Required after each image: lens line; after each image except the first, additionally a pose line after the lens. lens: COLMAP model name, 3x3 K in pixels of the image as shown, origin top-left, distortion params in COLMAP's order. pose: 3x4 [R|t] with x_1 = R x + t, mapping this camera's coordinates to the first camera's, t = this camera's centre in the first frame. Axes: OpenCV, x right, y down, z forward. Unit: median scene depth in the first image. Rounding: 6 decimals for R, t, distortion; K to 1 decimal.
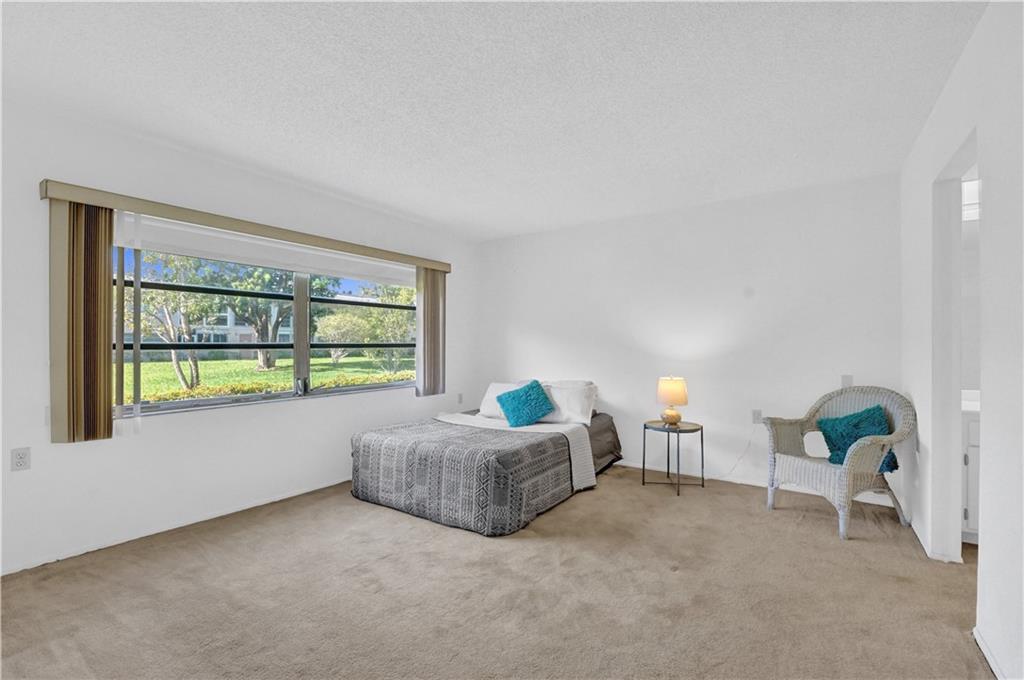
lens RADIAL K [[430.1, 0, 517.0], [0, 430.1, 343.4], [0, 0, 1]] dist [-0.020605, 0.000287]
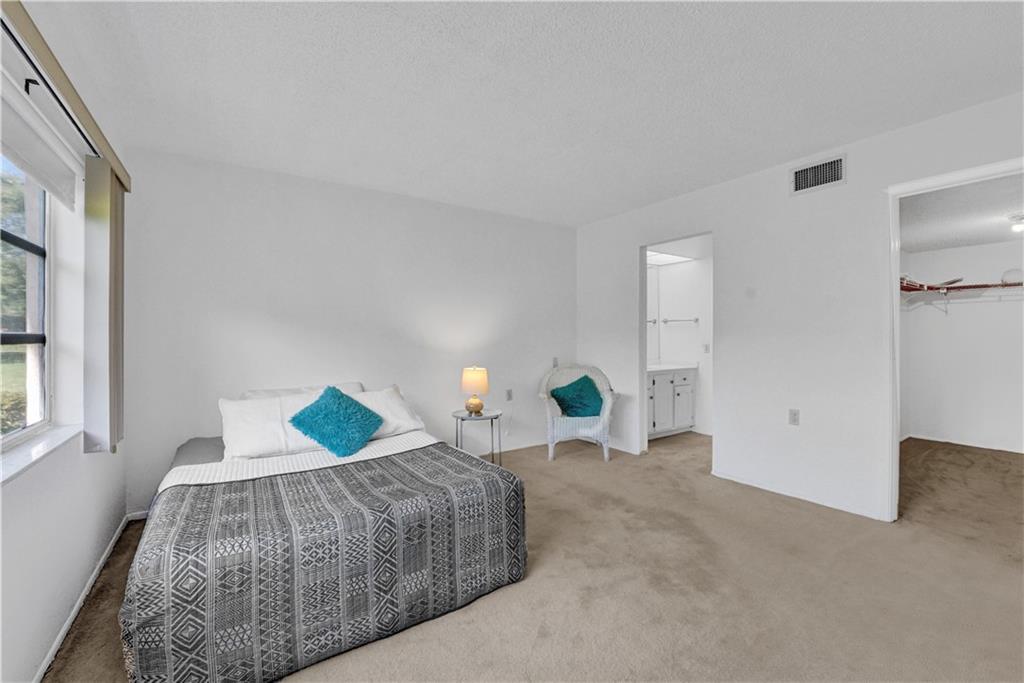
lens RADIAL K [[427.3, 0, 517.0], [0, 427.3, 336.8], [0, 0, 1]] dist [-0.023202, -0.000176]
pose [[0.364690, -0.000254, 0.931129, -0.700749], [-0.001586, 0.999998, 0.000893, 0.001853], [-0.931128, -0.001802, 0.364689, 0.634299]]
